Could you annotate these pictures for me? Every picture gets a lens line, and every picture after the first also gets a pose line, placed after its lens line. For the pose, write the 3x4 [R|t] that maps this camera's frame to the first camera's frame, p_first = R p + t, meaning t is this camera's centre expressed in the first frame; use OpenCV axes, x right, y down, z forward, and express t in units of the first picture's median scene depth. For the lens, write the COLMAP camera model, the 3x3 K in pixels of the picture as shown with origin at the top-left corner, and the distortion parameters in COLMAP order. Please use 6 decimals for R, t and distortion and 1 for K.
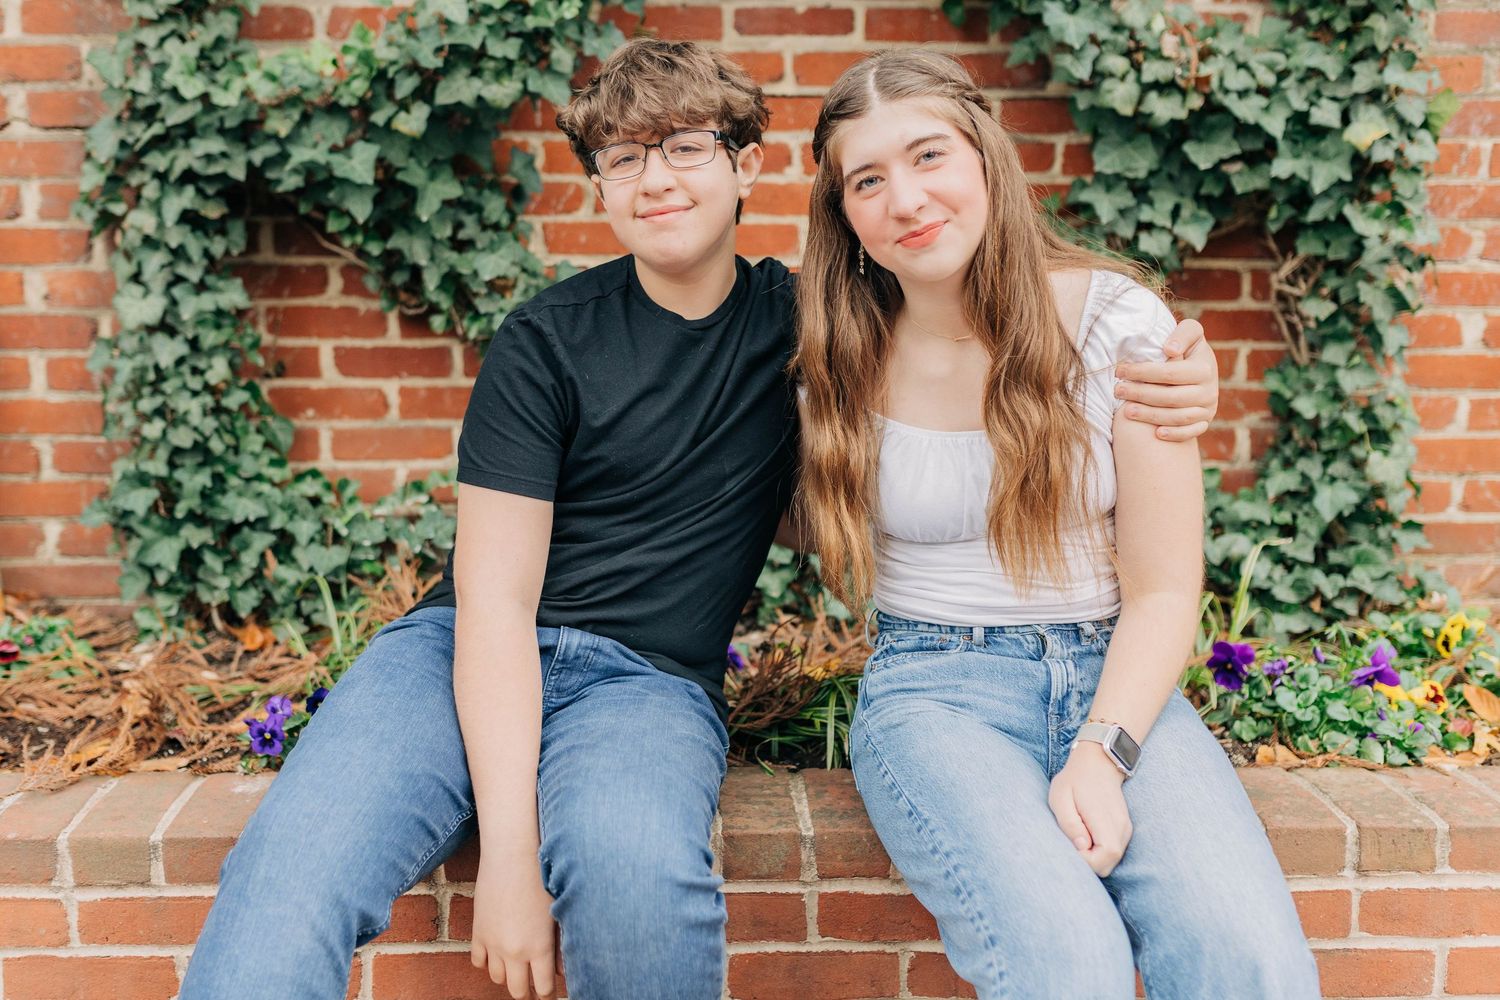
lens RADIAL K [[1572.2, 0, 681.5], [0, 1572.2, 470.7], [0, 0, 1]] dist [0.003792, 0.000000]
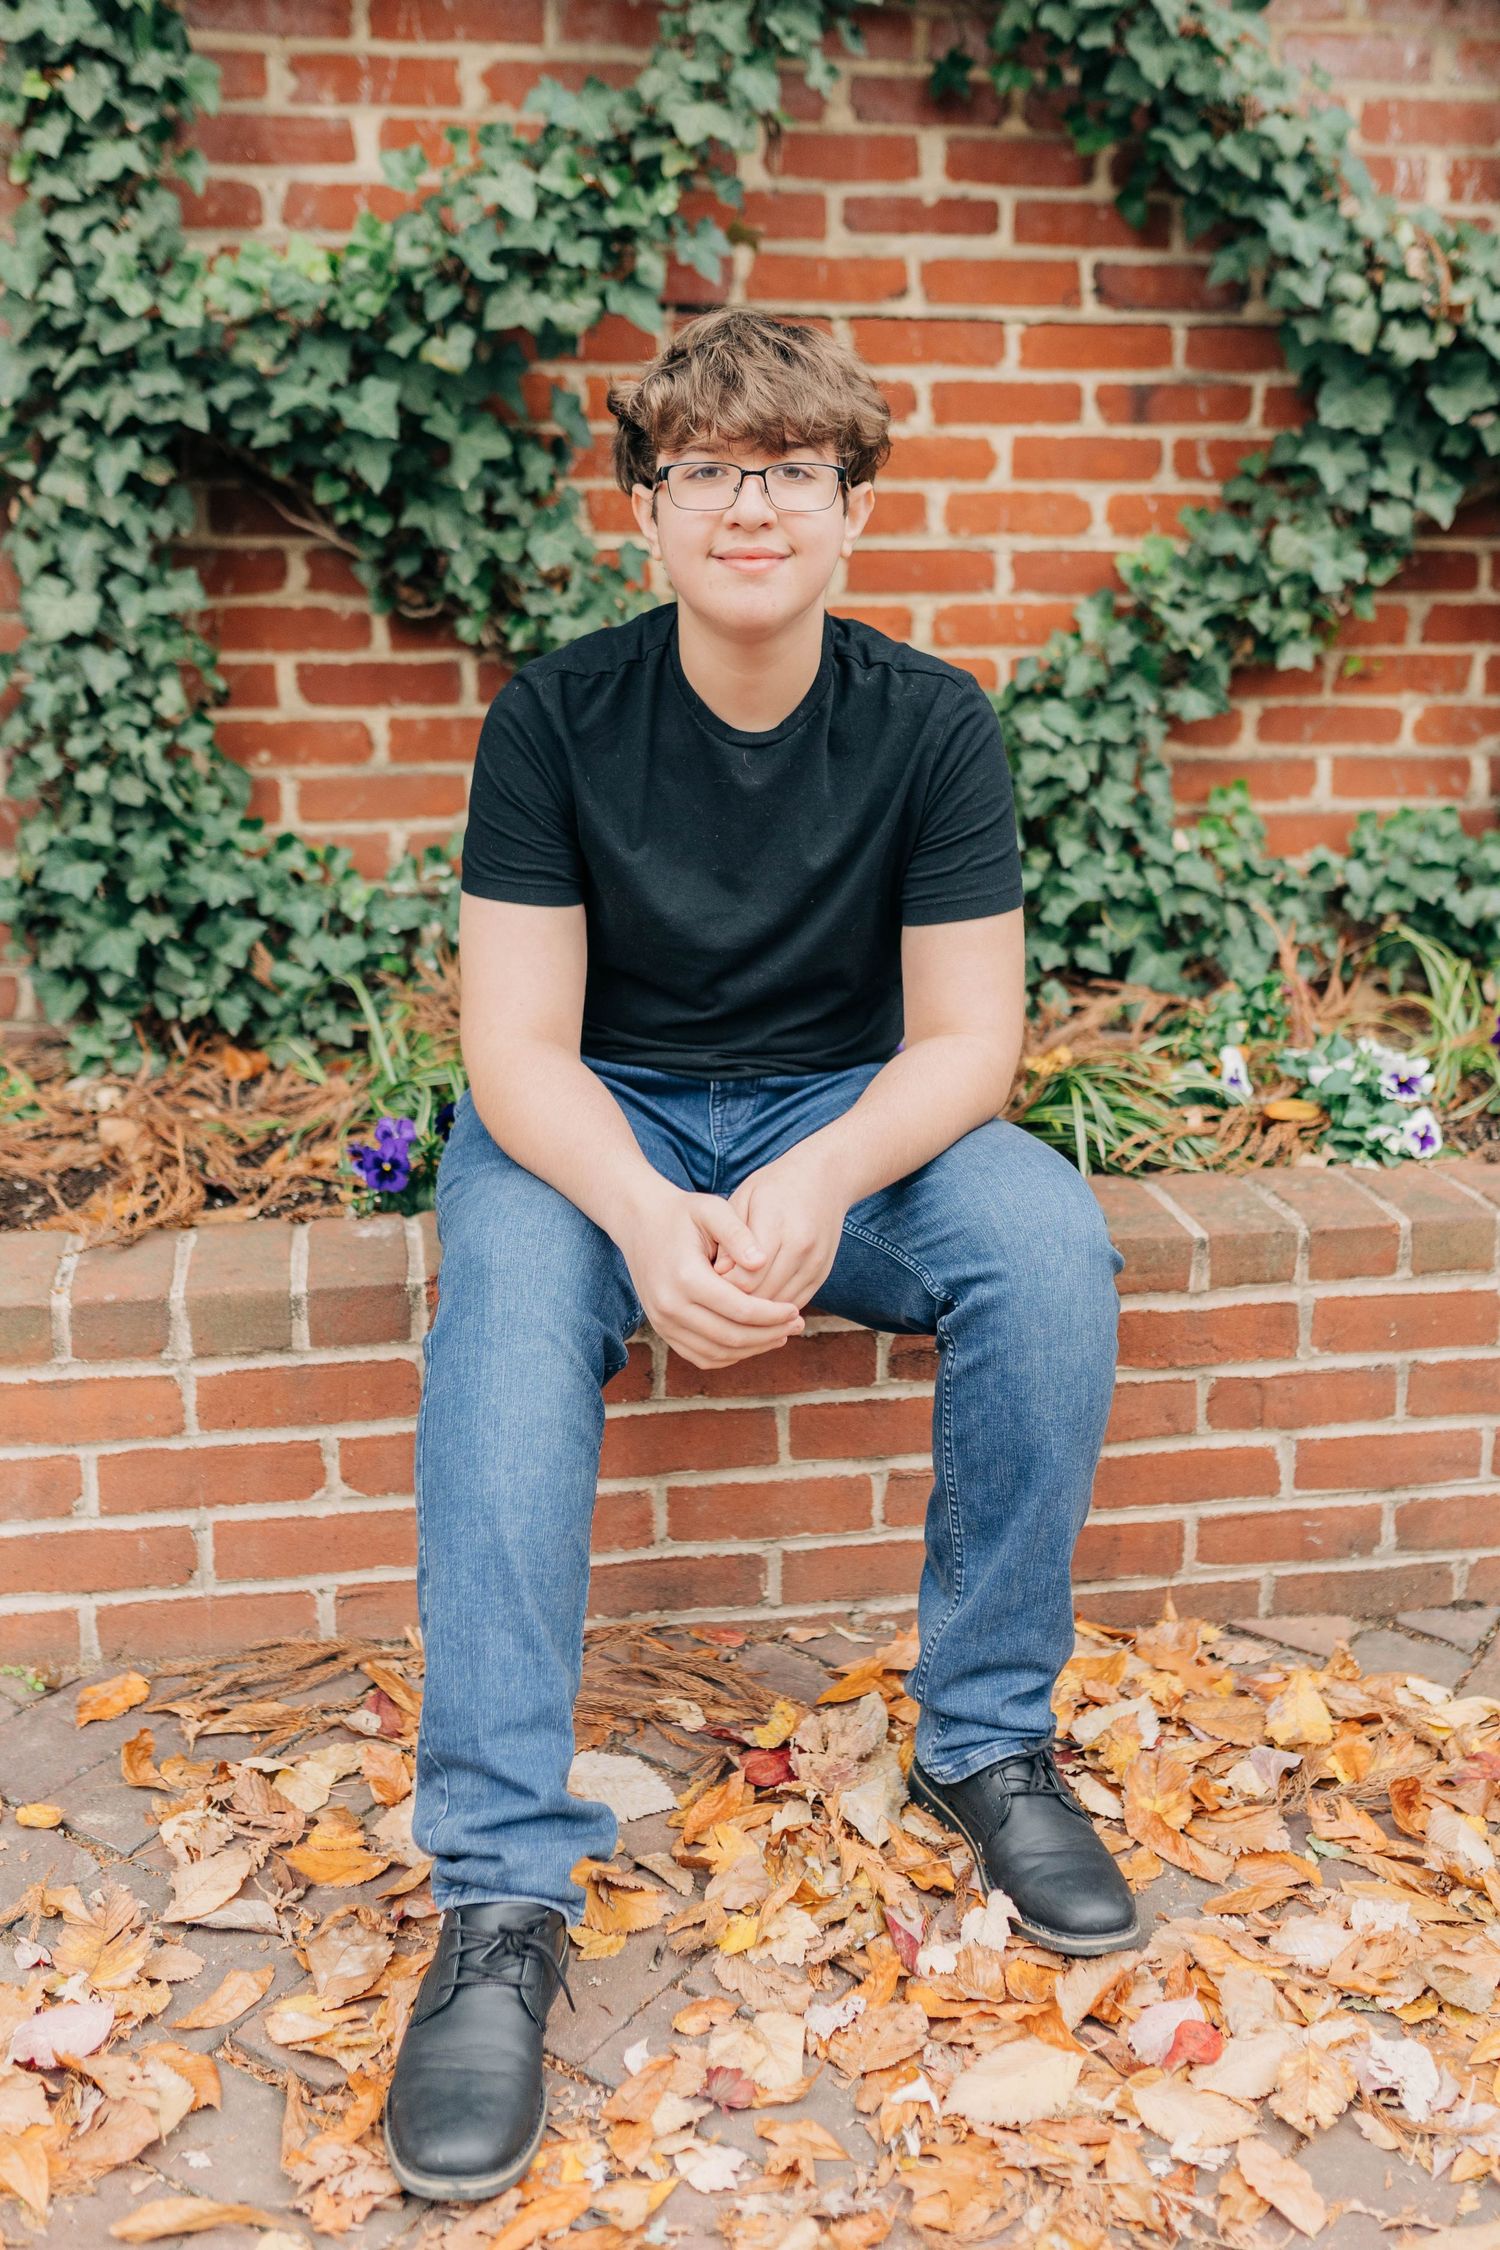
lens RADIAL K [[2358.3, 0, 900.5], [0, 2358.3, 1036.1], [0, 0, 1]] dist [0.003792, 0.000000]
pose [[0.984452, -0.037980, 0.171497, -0.157467], [0.024494, 0.996487, 0.080081, 0.012838], [-0.173936, -0.074636, 0.981925, -0.136399]]
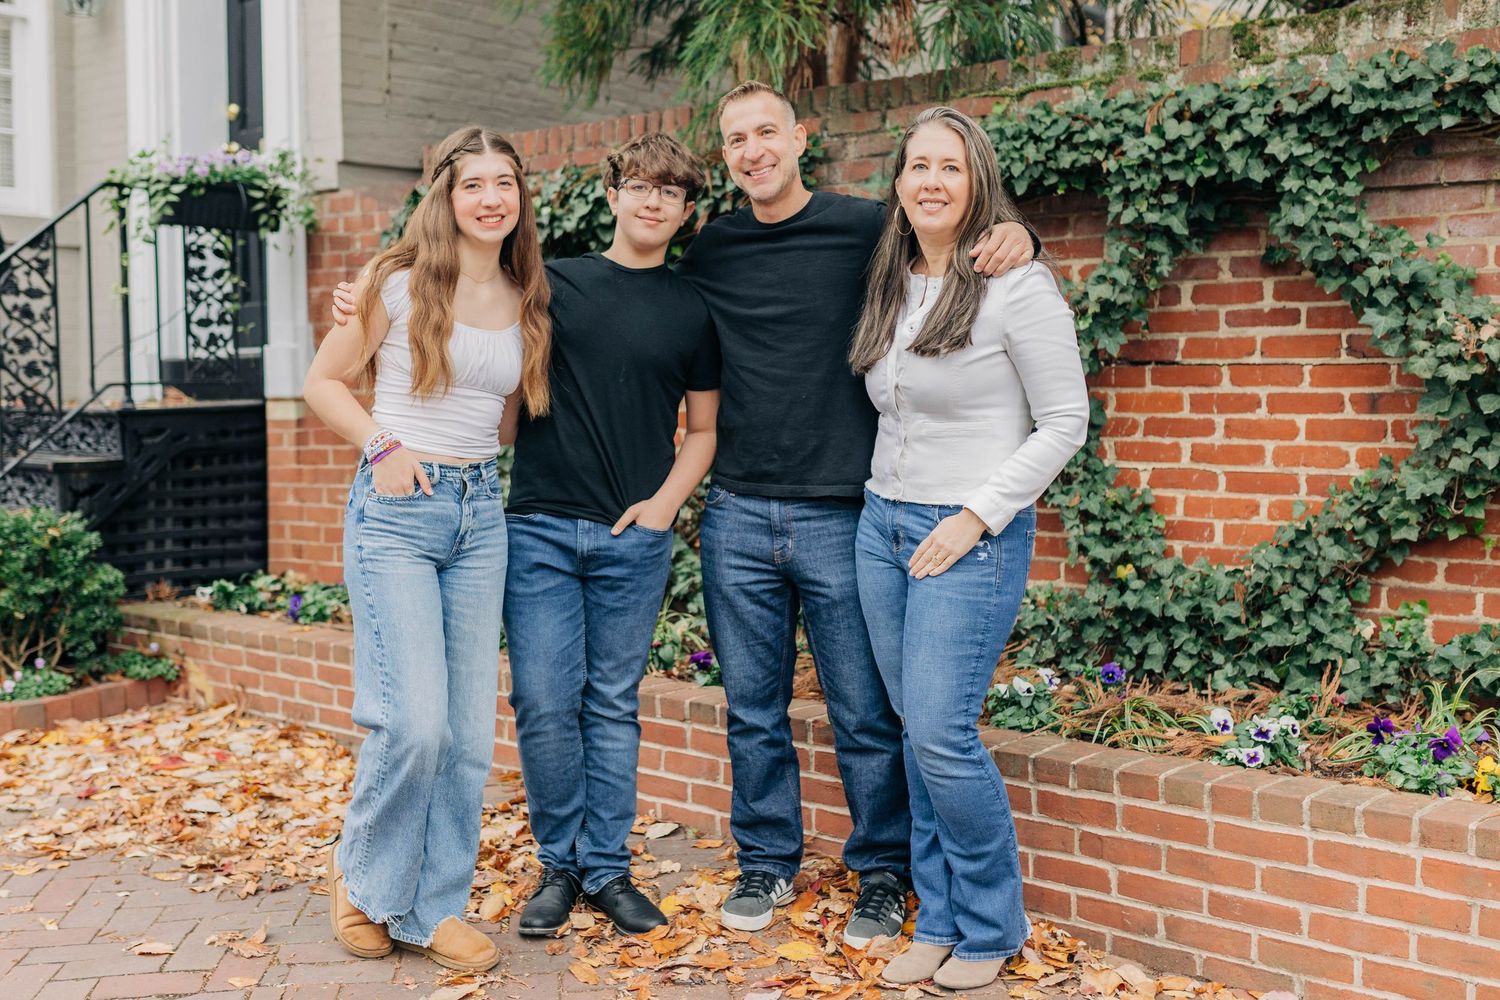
lens RADIAL K [[1572.2, 0, 750.6], [0, 1572.2, 509.9], [0, 0, 1]] dist [0.003792, 0.000000]
pose [[0.755173, 0.044821, -0.653992, 0.786154], [-0.106484, 0.992797, -0.054917, 0.050106], [0.646819, 0.111111, 0.754506, -0.541103]]
